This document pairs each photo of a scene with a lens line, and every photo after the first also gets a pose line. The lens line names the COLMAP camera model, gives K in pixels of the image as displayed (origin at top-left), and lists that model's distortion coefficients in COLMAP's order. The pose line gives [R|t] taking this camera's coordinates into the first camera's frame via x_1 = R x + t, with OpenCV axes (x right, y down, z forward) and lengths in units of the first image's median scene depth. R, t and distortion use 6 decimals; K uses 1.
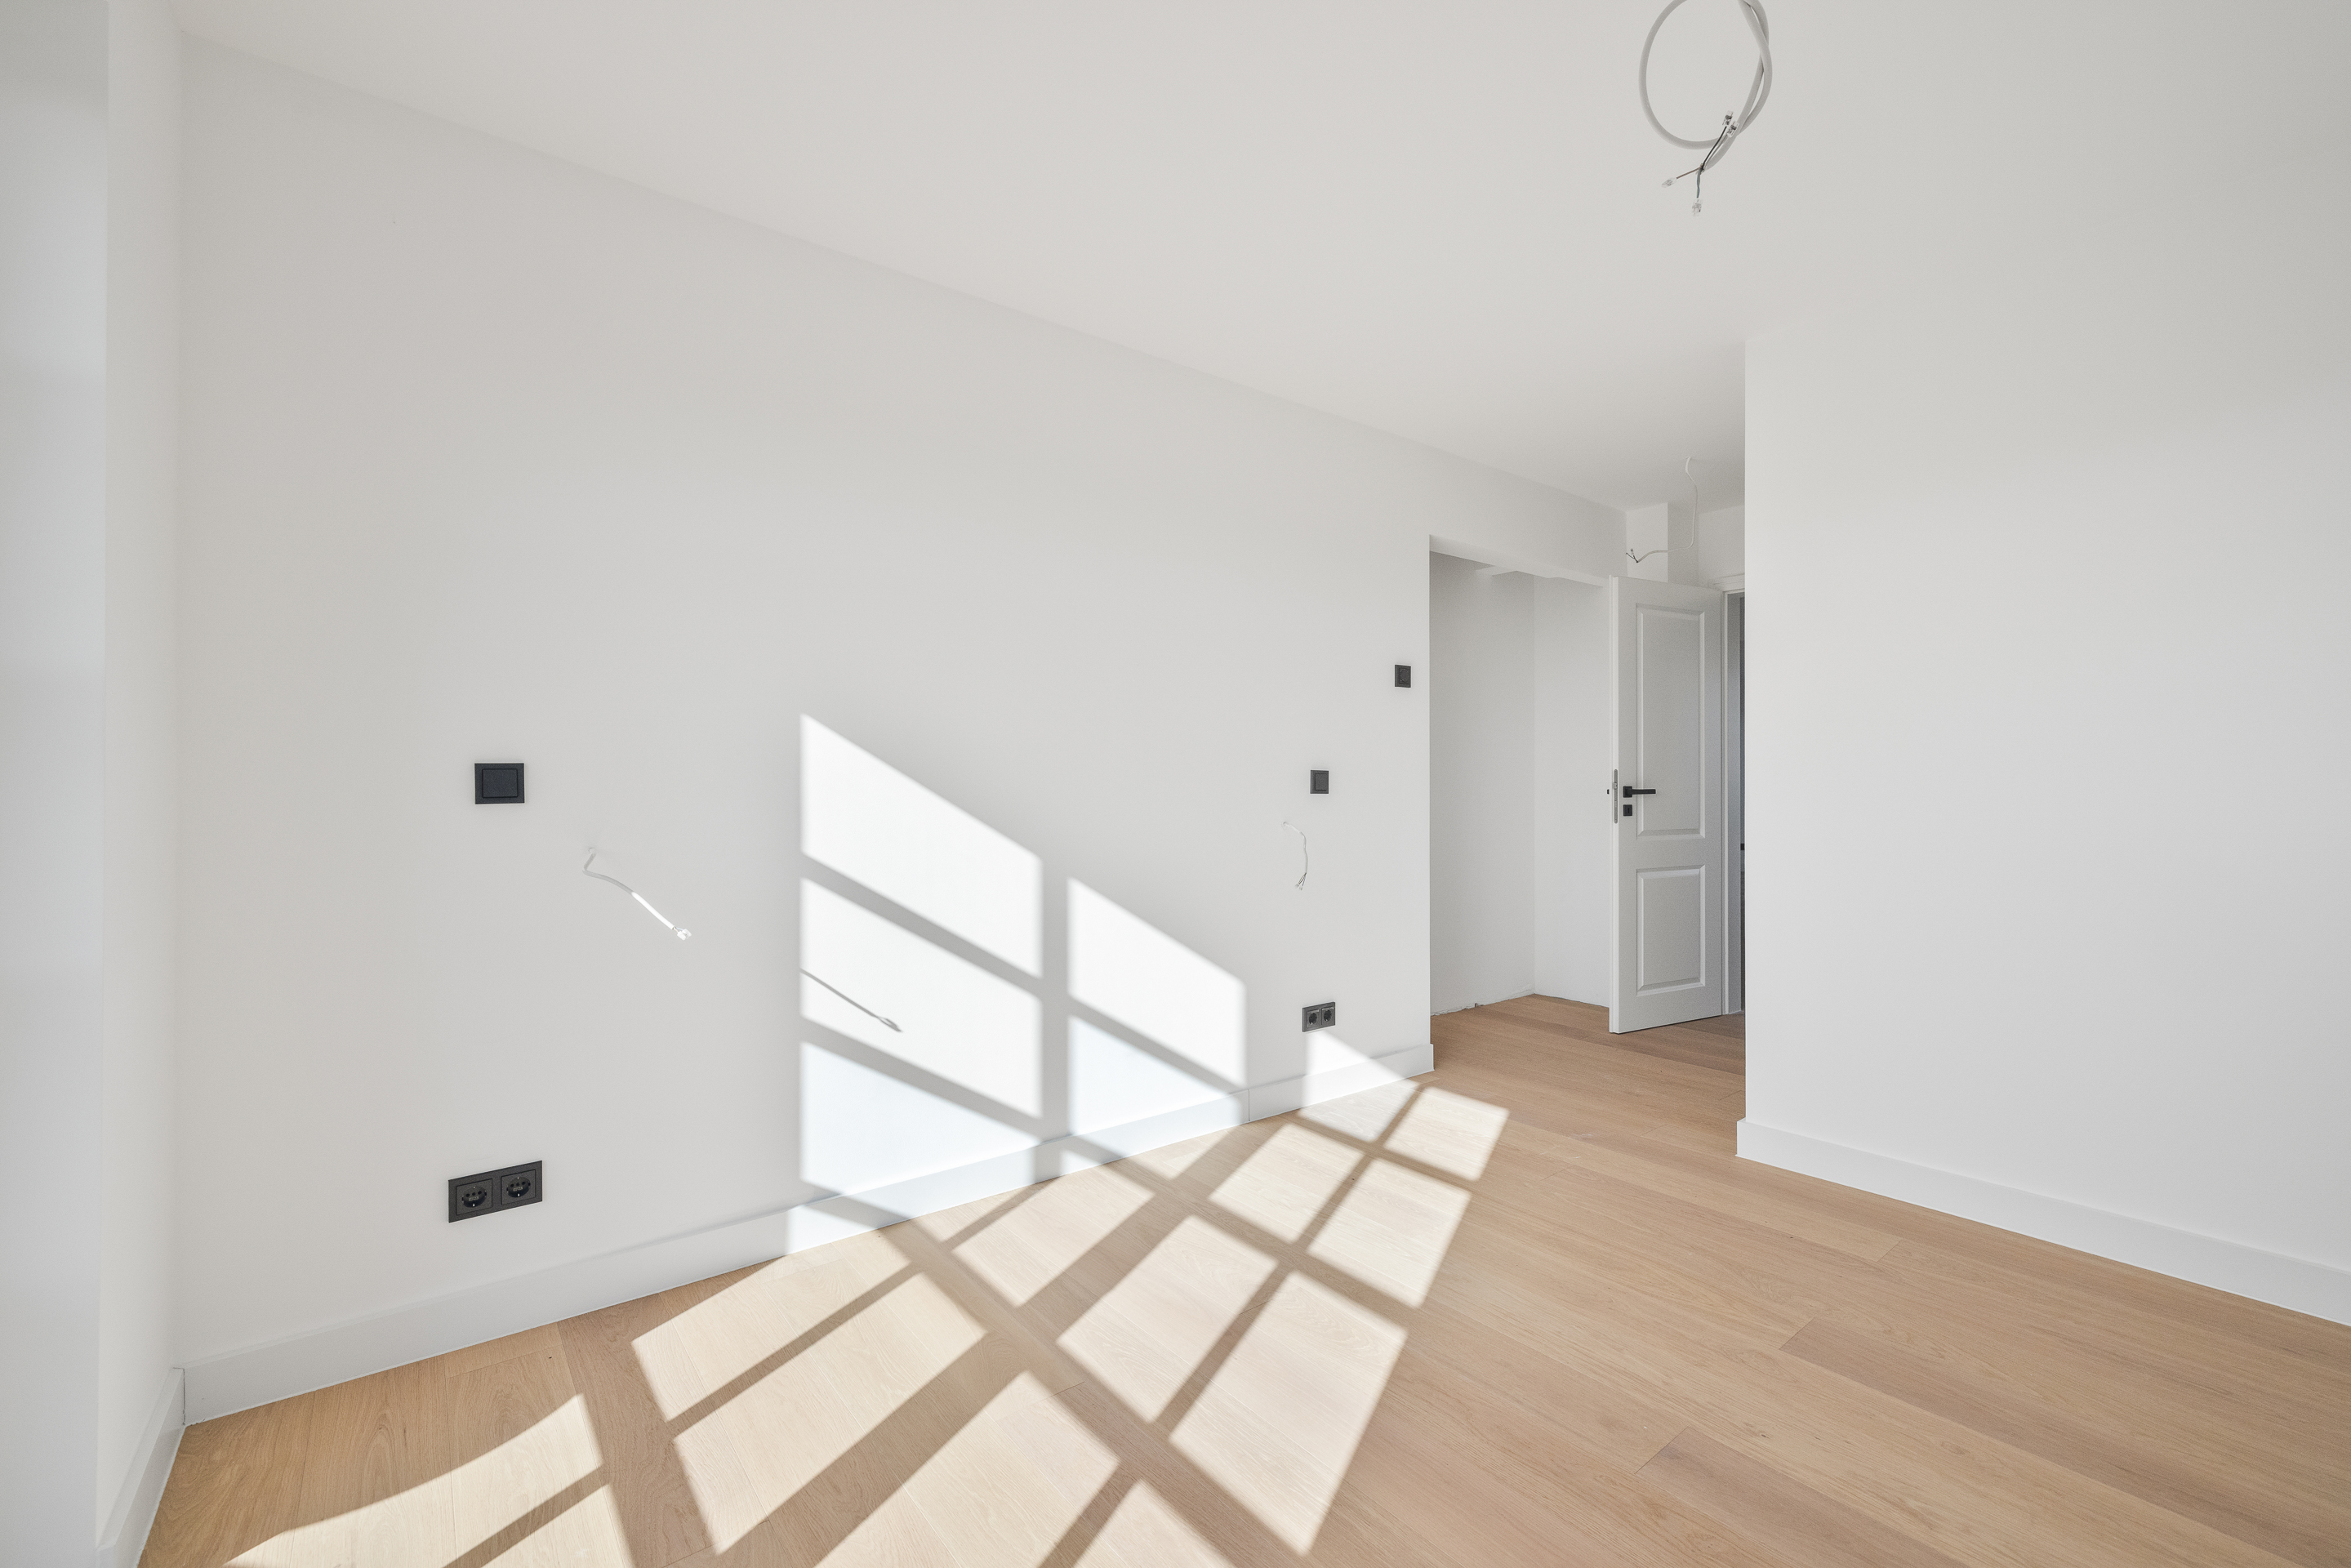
lens RADIAL K [[992.0, 0, 1194.3], [0, 992.0, 778.3], [0, 0, 1]] dist [0.000554, 0.000284]
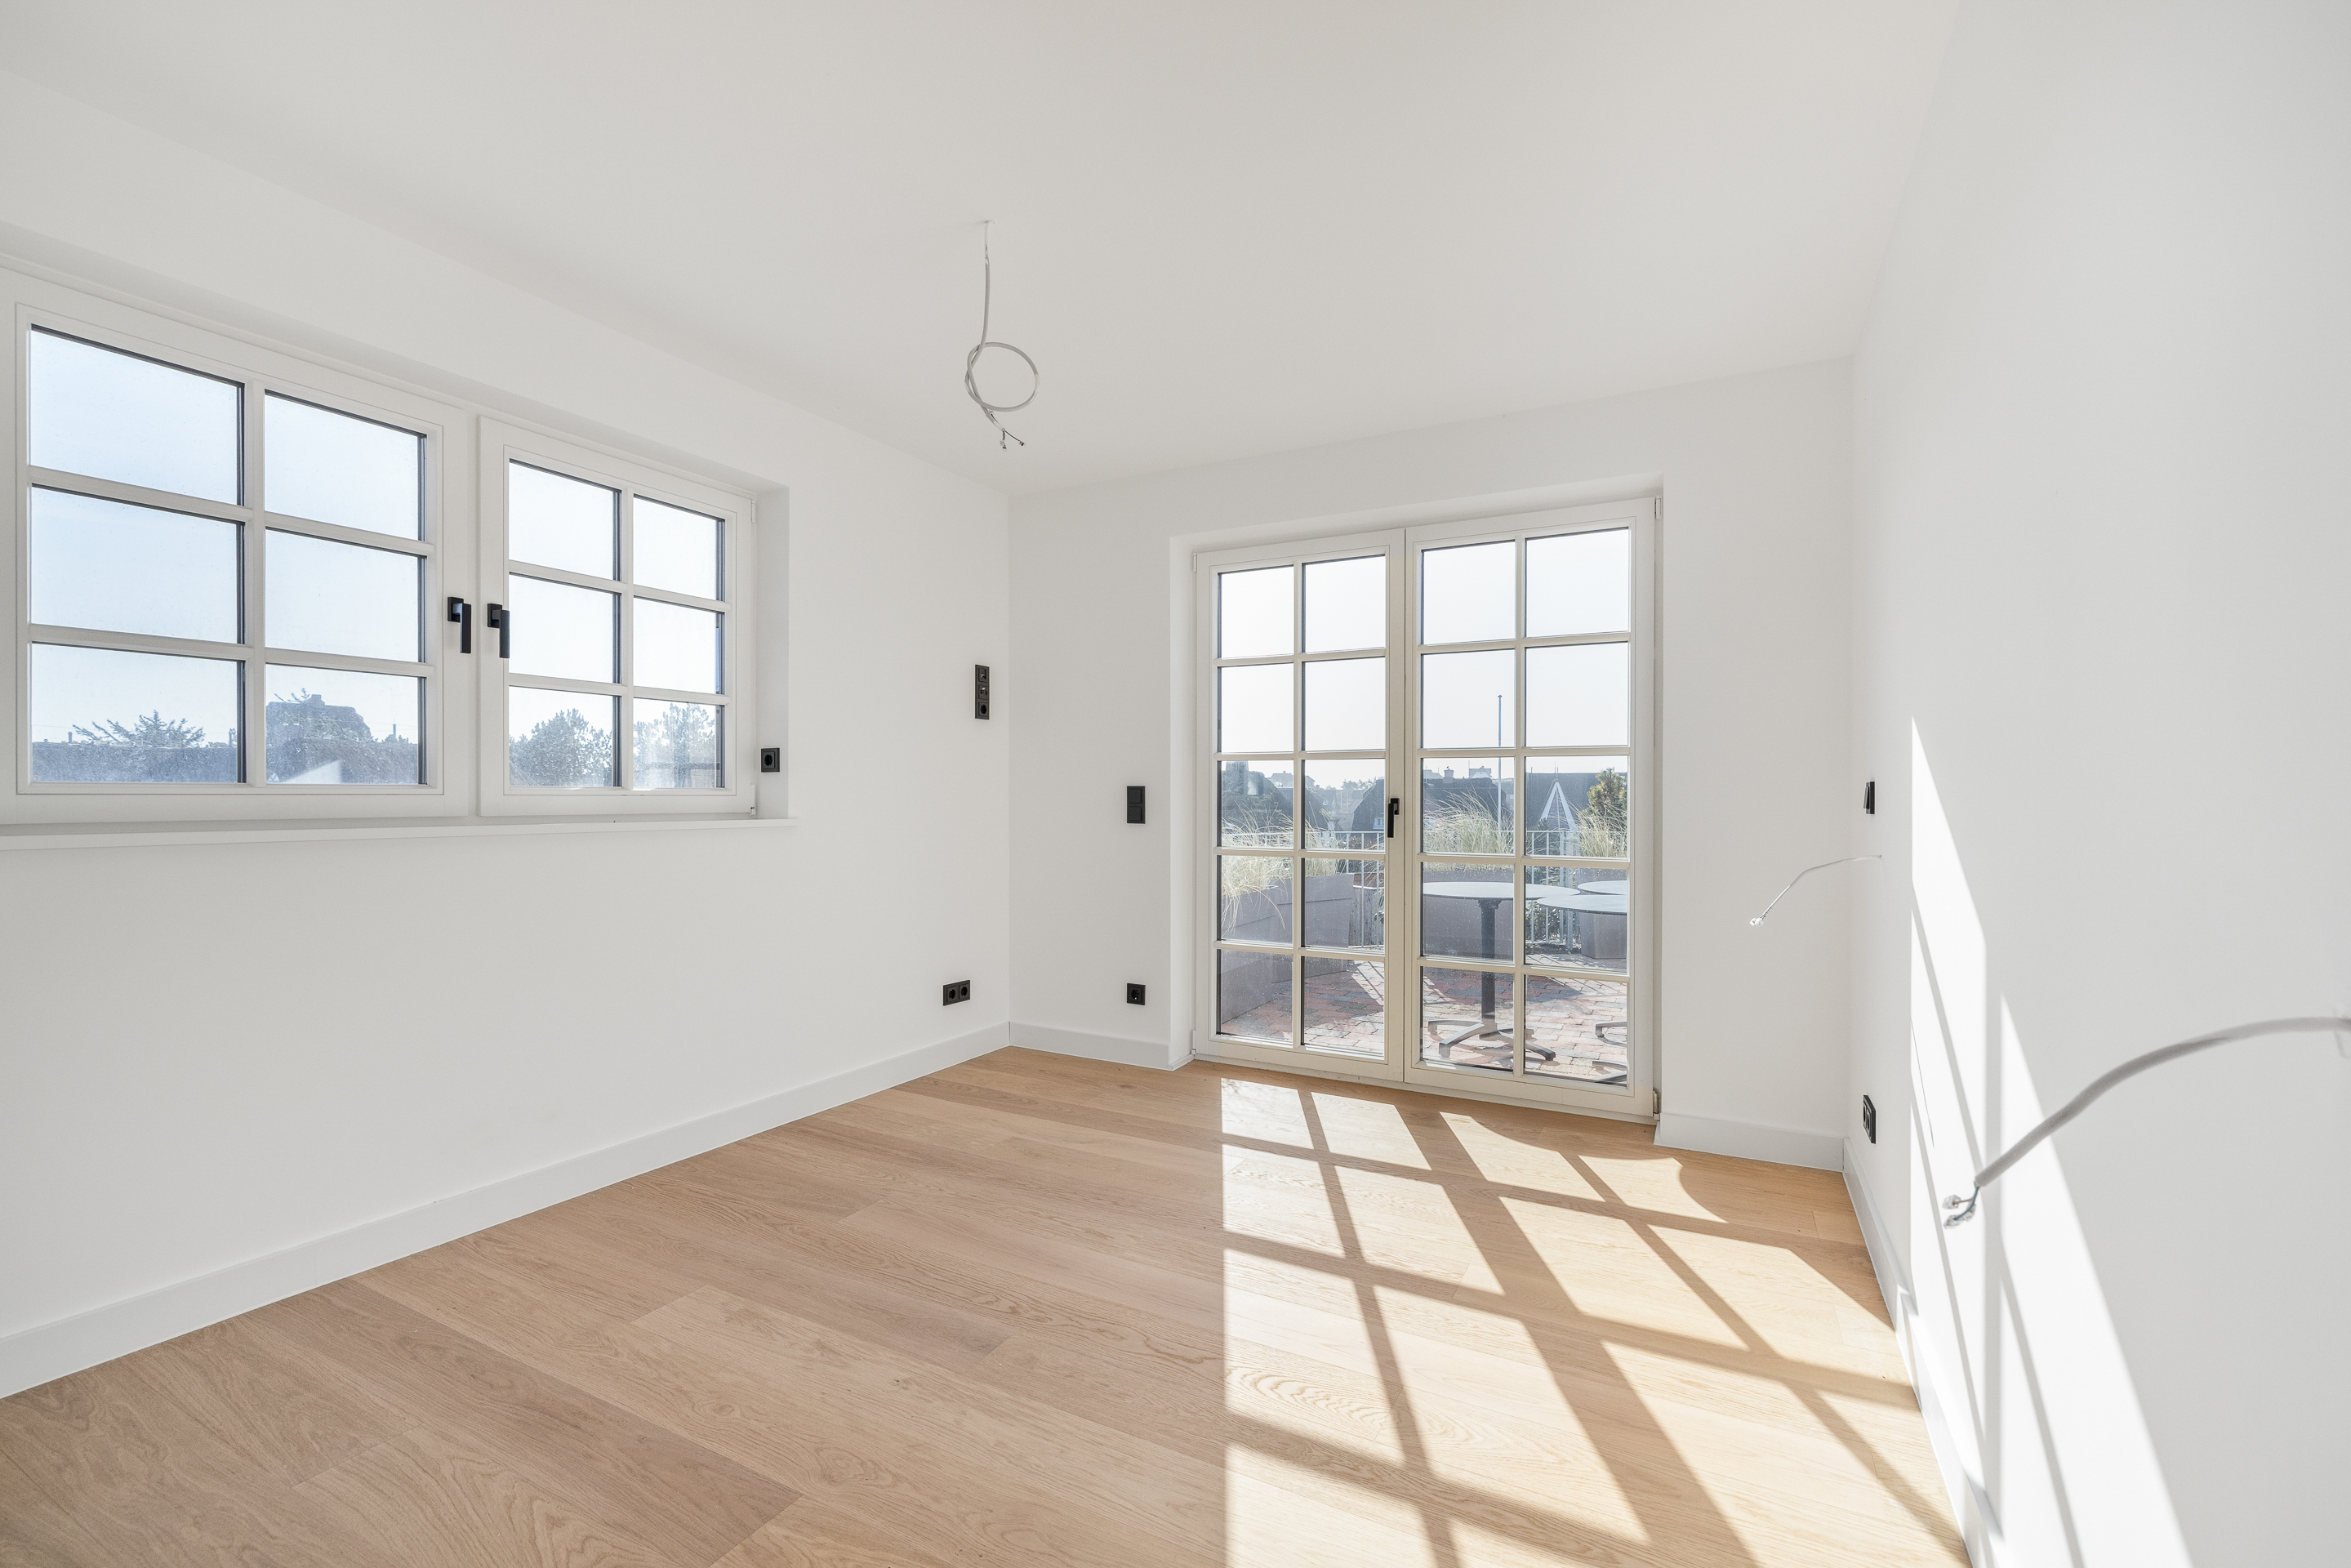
lens RADIAL K [[1010.3, 0, 1176.4], [0, 1010.3, 805.2], [0, 0, 1]] dist [0.000927, 0.000131]
pose [[-0.923106, 0.000521, -0.384544, 0.627621], [-0.001859, 0.999981, 0.005819, 0.007955], [0.384540, 0.006086, -0.923088, 1.883392]]
